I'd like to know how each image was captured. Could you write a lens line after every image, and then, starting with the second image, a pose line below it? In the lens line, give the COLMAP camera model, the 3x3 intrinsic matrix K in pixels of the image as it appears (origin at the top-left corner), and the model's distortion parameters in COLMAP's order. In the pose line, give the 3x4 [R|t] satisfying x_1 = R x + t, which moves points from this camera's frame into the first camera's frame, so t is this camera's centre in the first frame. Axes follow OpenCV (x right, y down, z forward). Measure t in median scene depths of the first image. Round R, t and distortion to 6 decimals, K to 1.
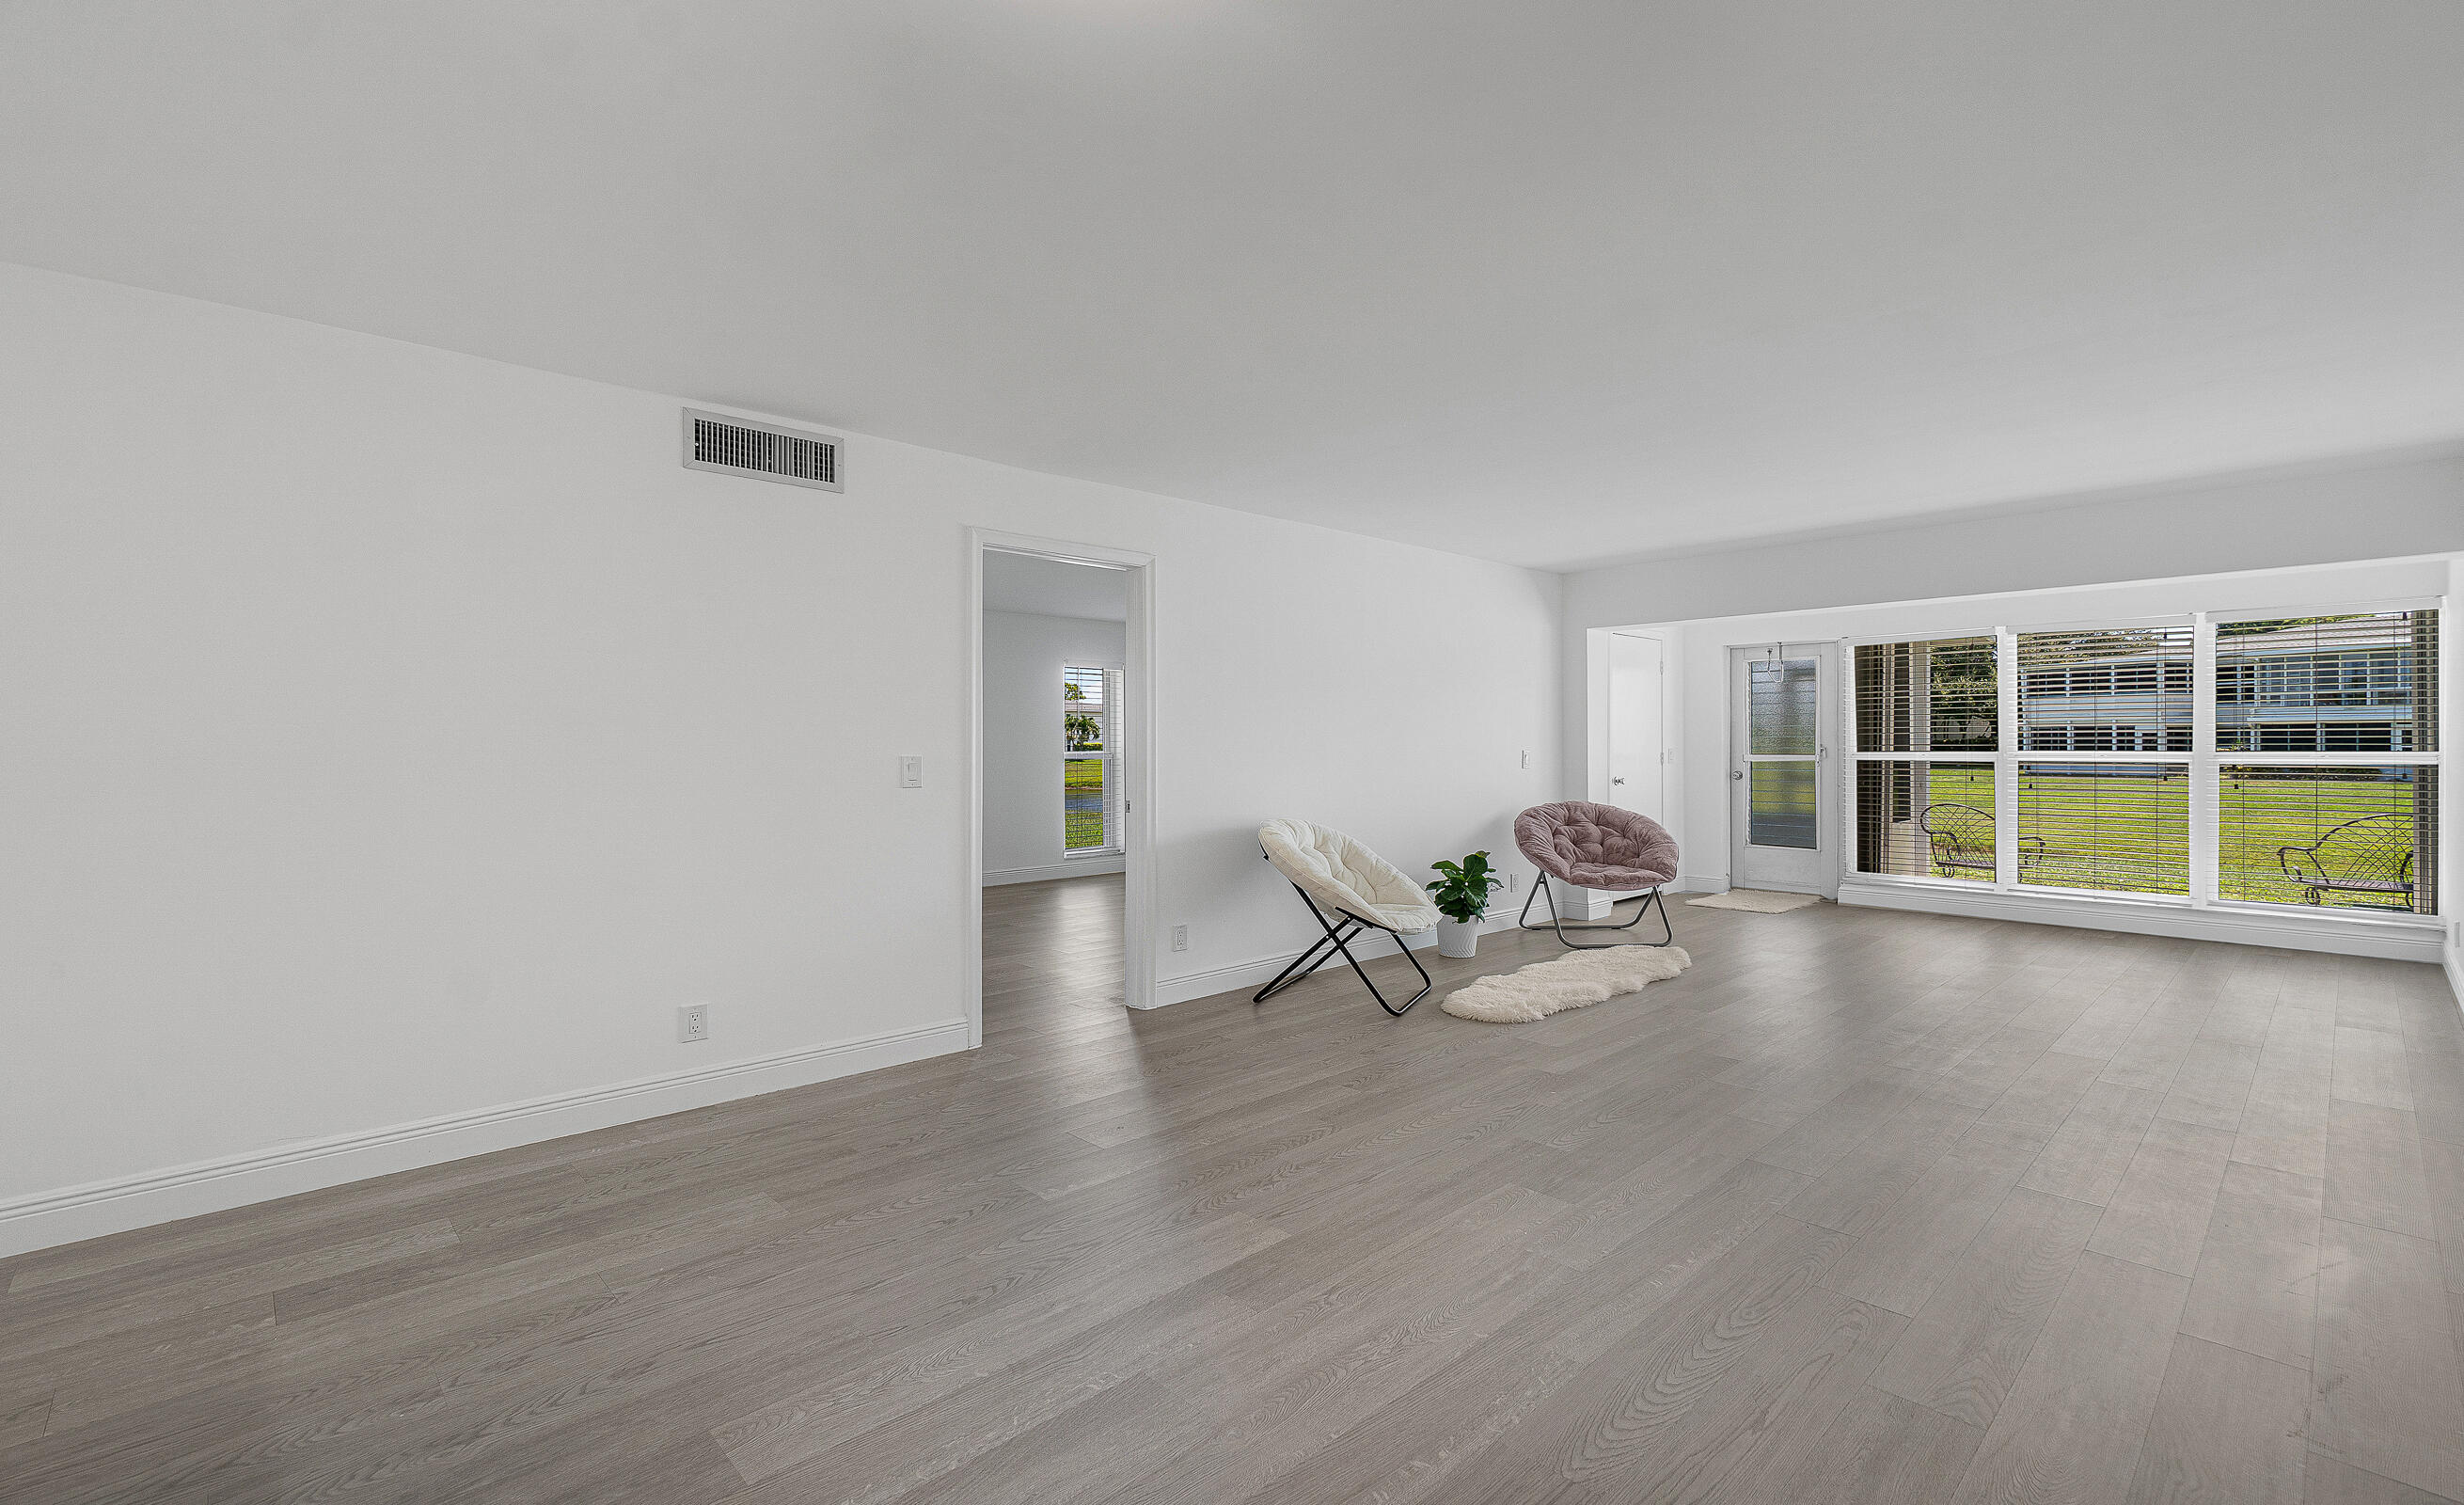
lens RADIAL K [[1085.7, 0, 1207.8], [0, 1085.7, 731.7], [0, 0, 1]] dist [0.002214, 0.000370]
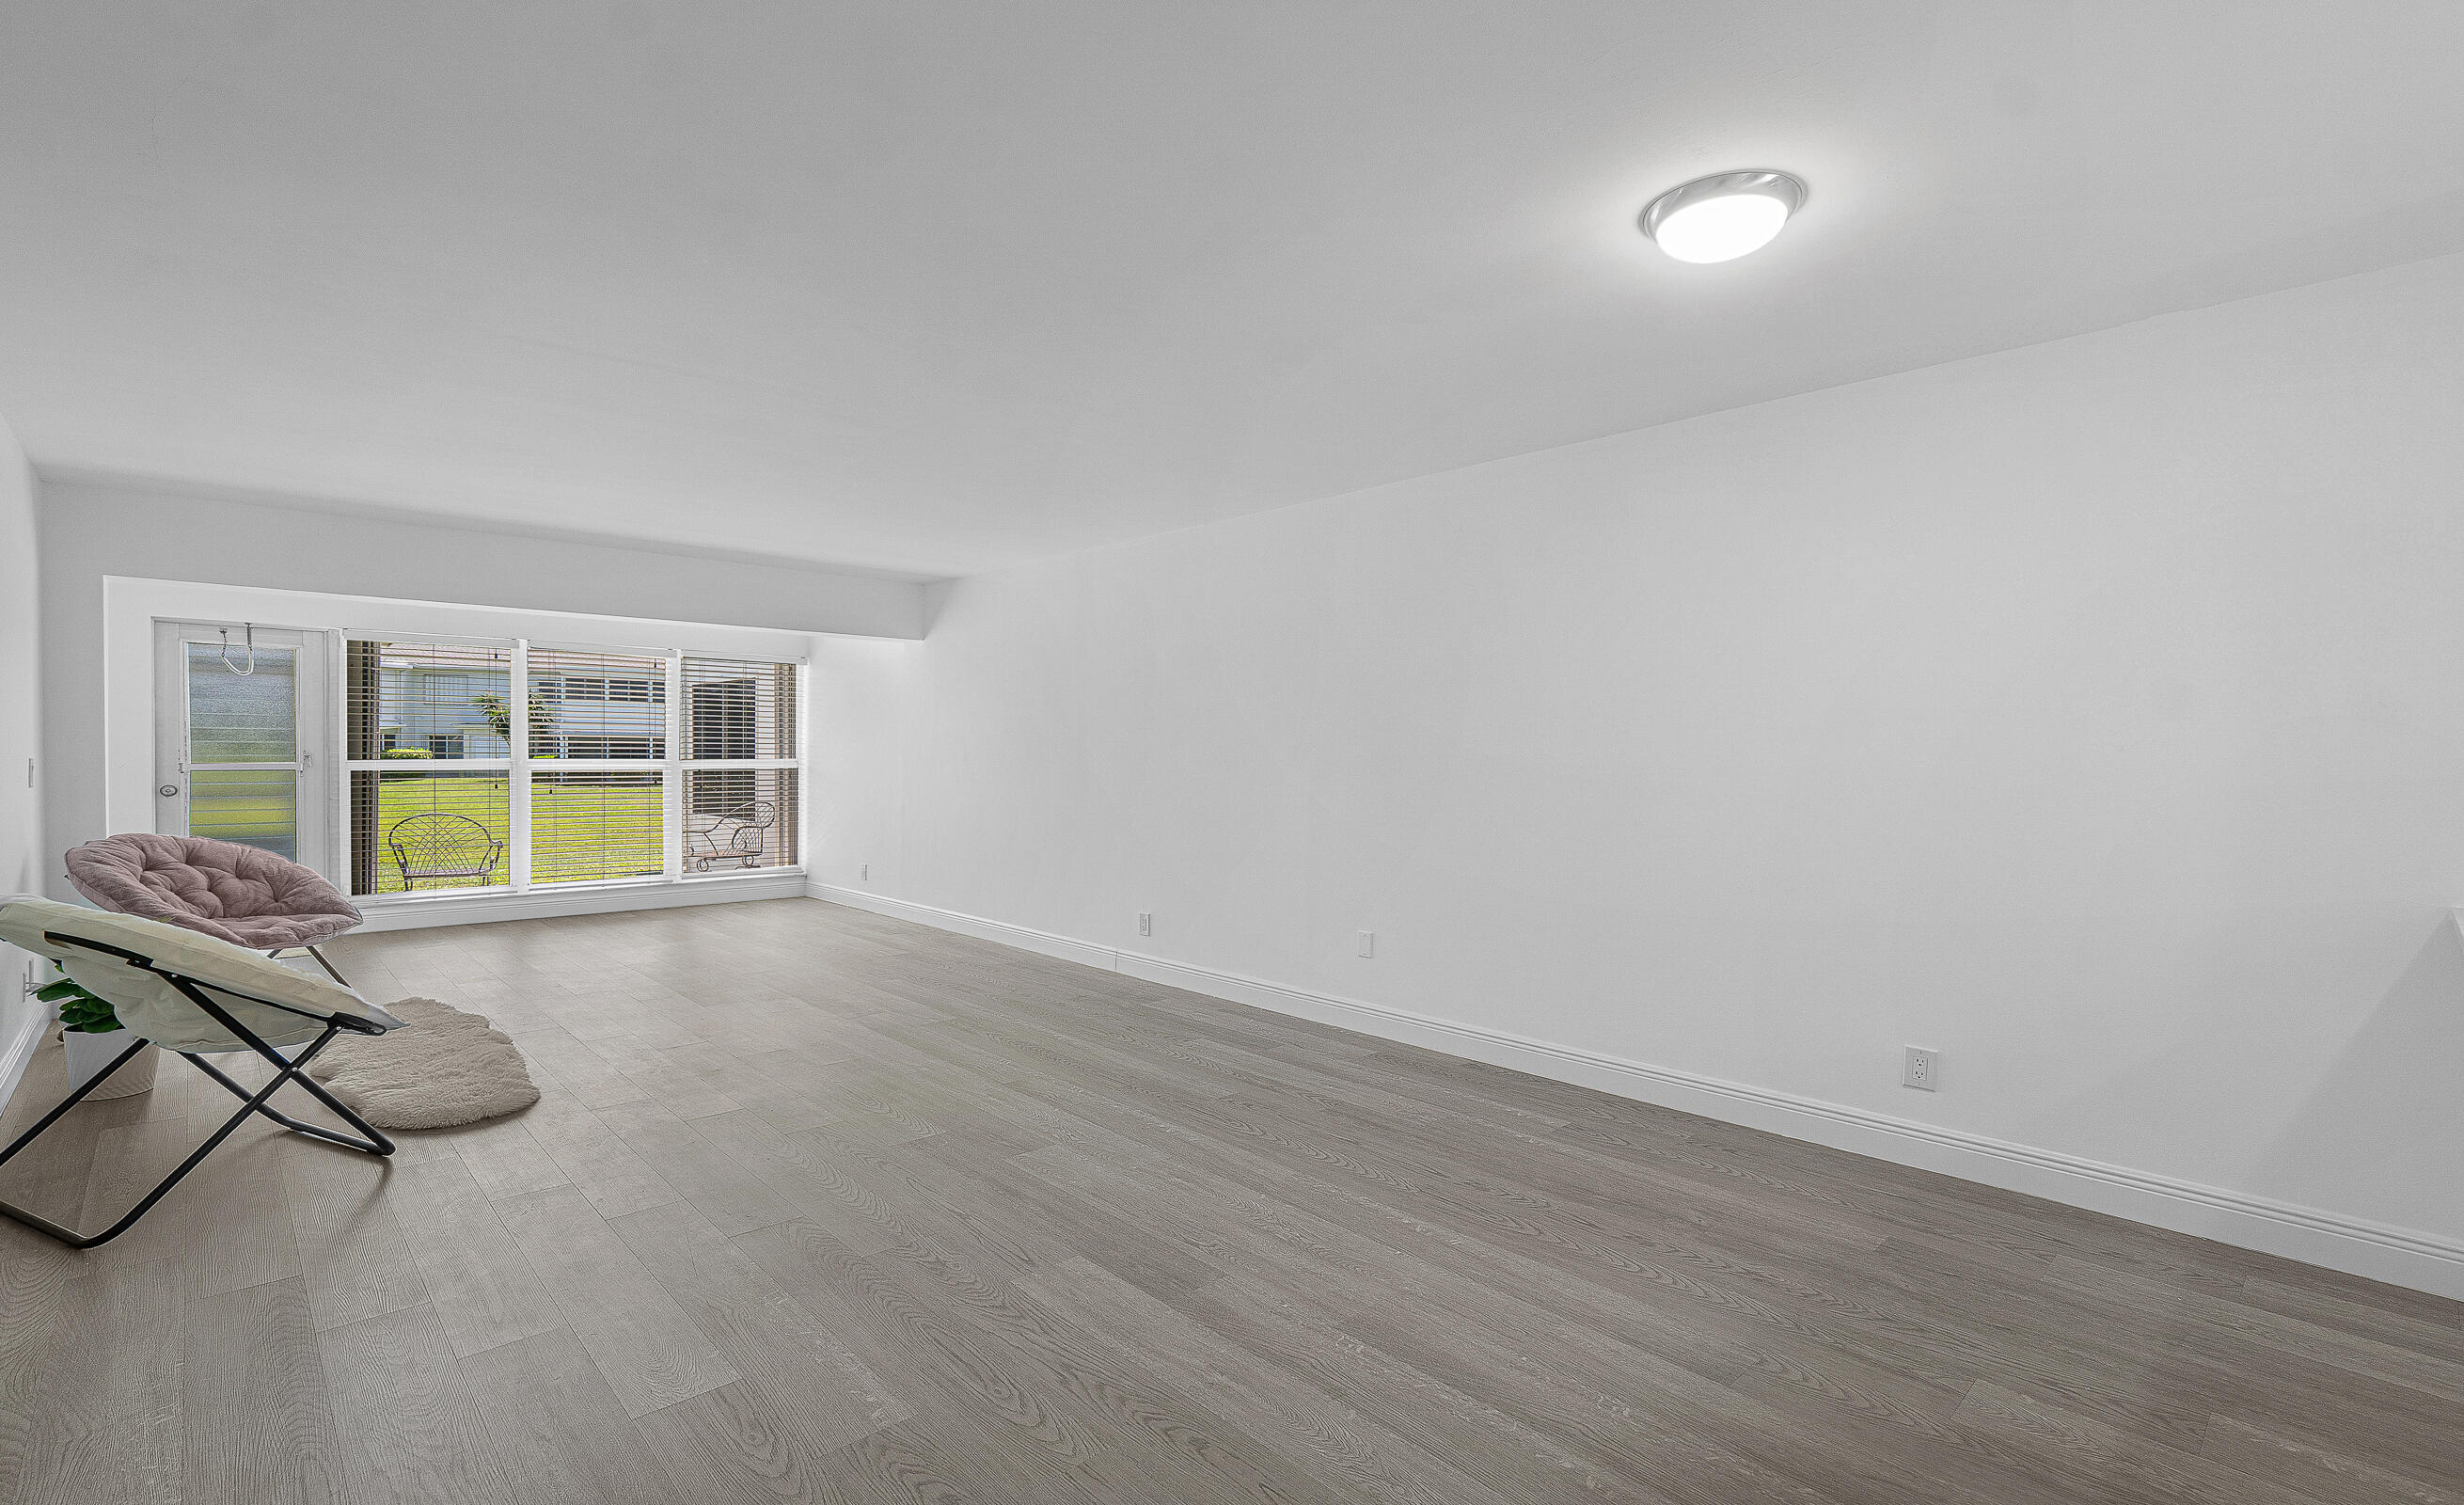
lens RADIAL K [[1099.0, 0, 1235.0], [0, 1099.0, 740.9], [0, 0, 1]] dist [-0.002552, -0.000343]
pose [[-0.016804, 0.015819, 0.999734, -0.308979], [-0.019655, 0.999676, -0.016149, 0.003223], [-0.999666, -0.019921, -0.016488, 0.293894]]
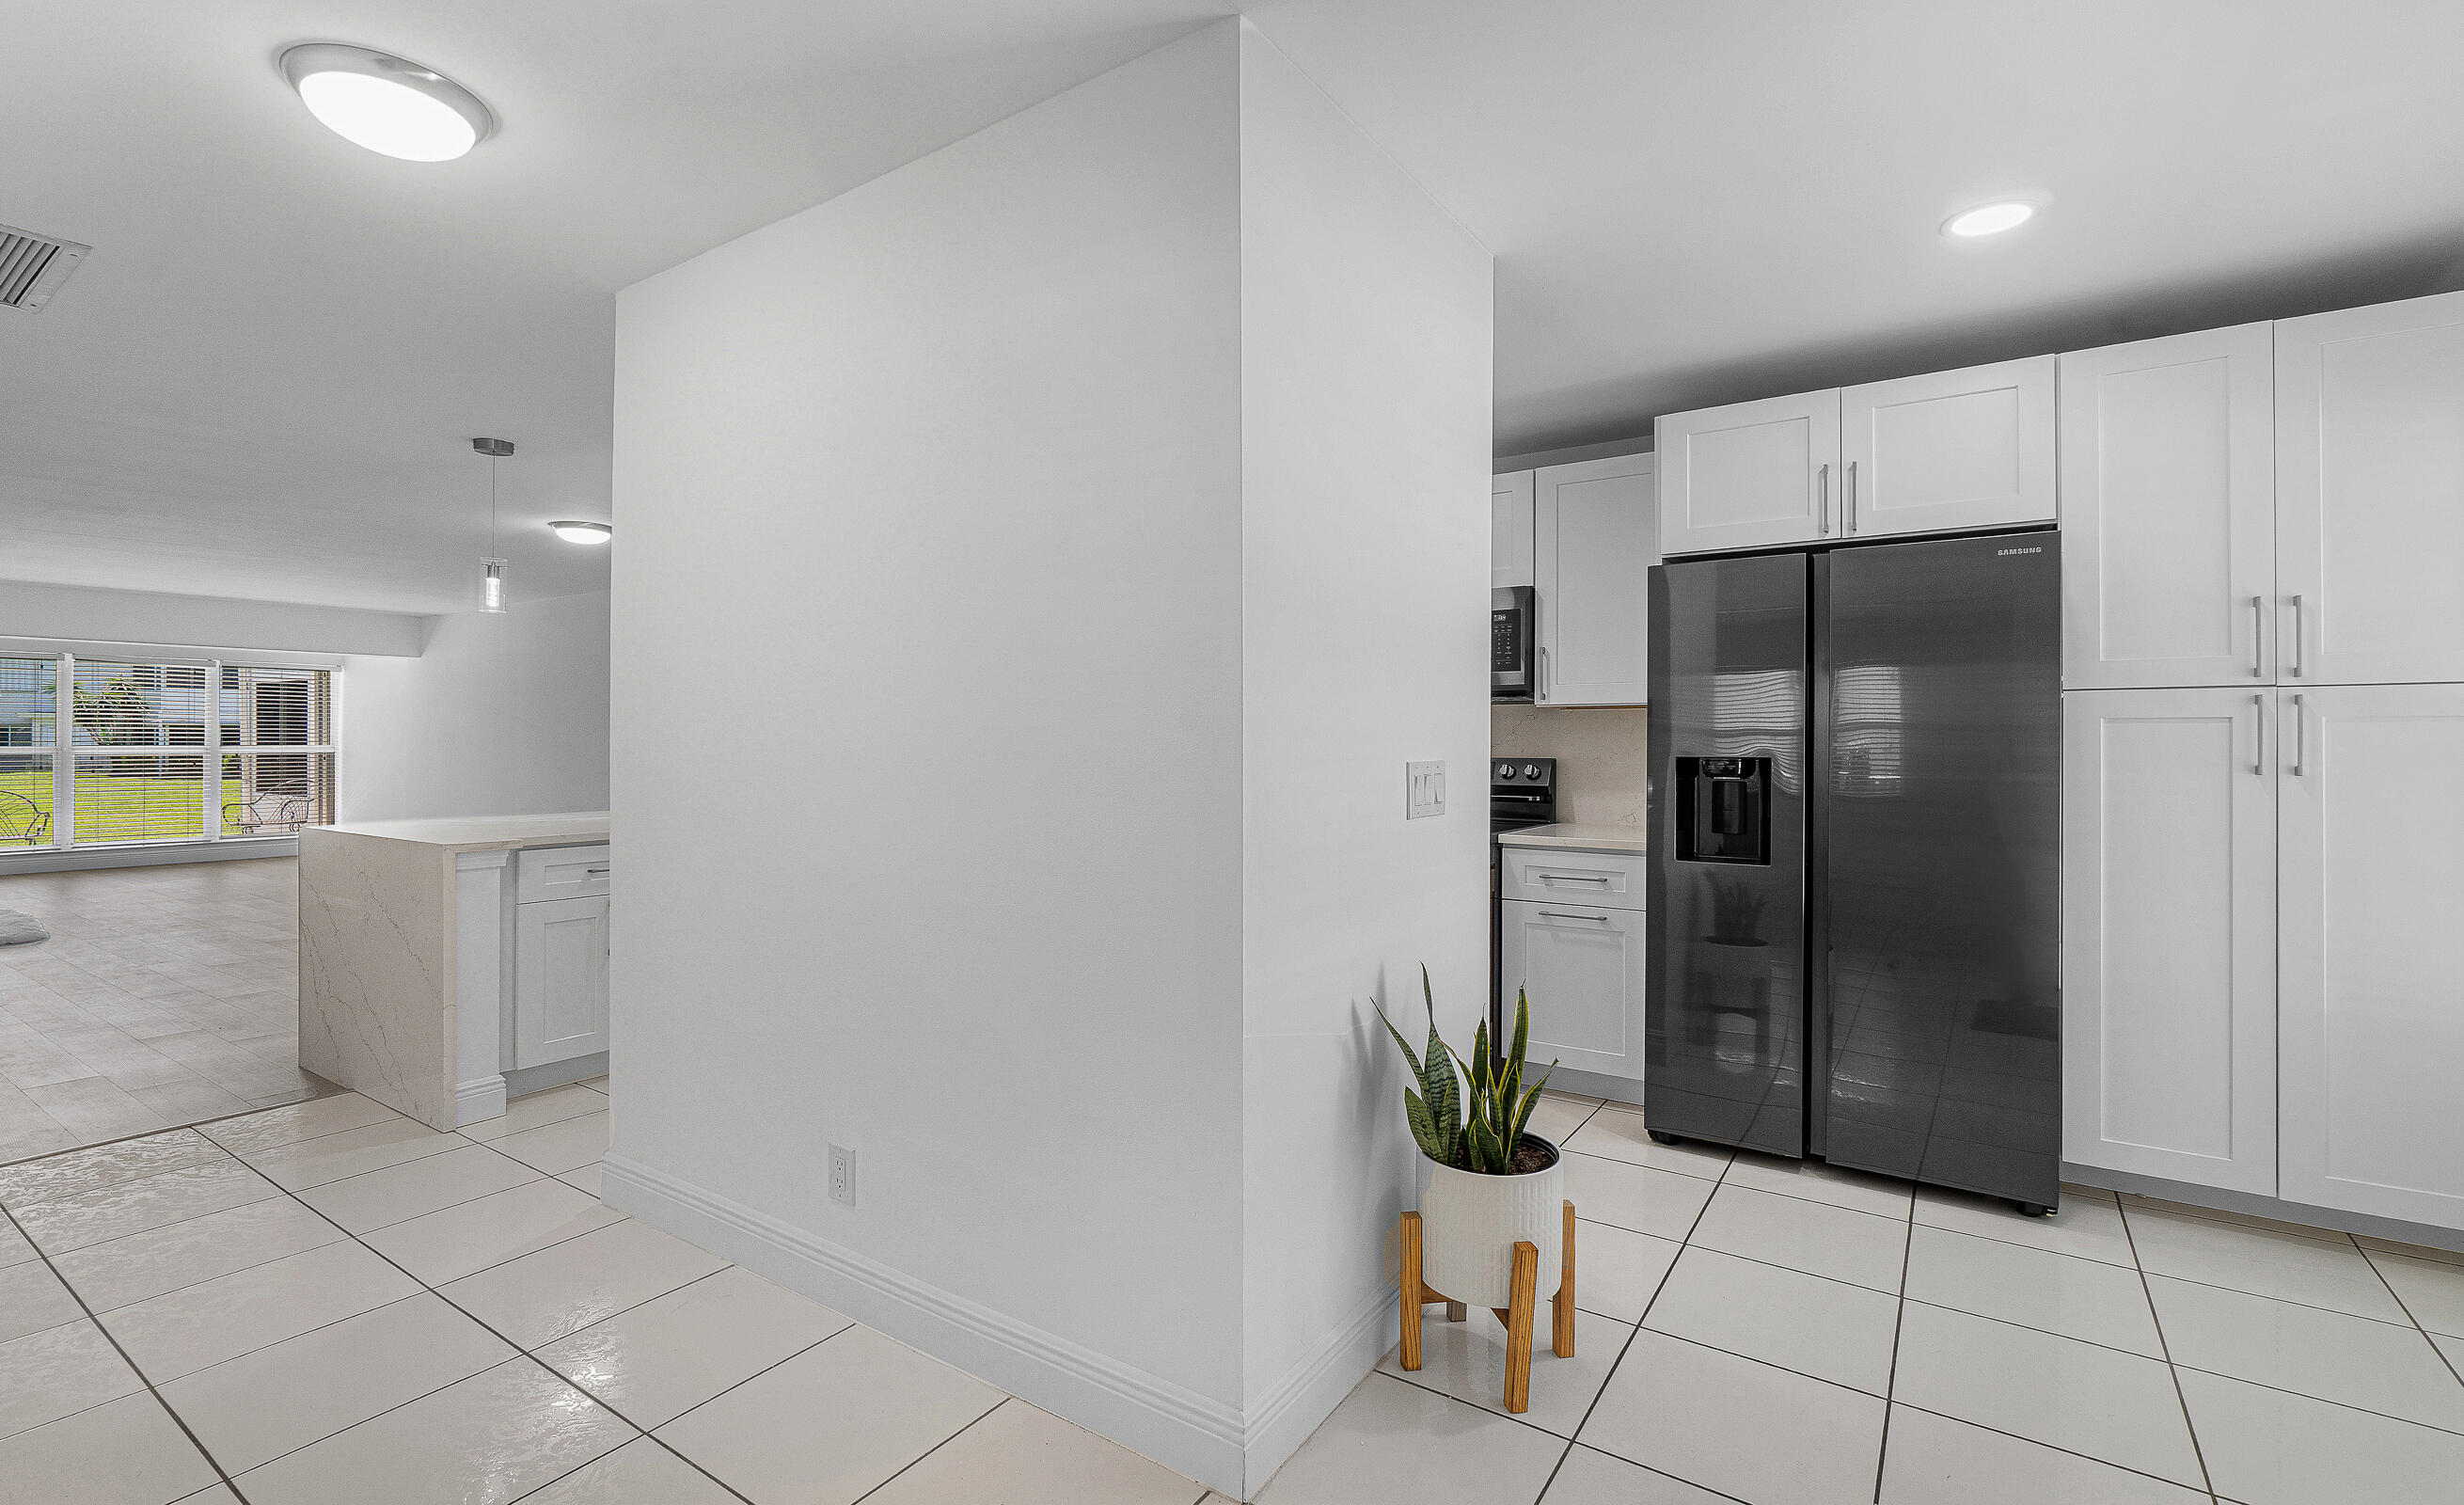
lens RADIAL K [[1085.7, 0, 1207.8], [0, 1085.7, 731.7], [0, 0, 1]] dist [0.002214, 0.000370]
pose [[-0.217228, 0.006946, 0.976096, -0.813577], [-0.011534, 0.999887, -0.009682, -0.004469], [-0.976053, -0.013362, -0.217124, -0.085062]]
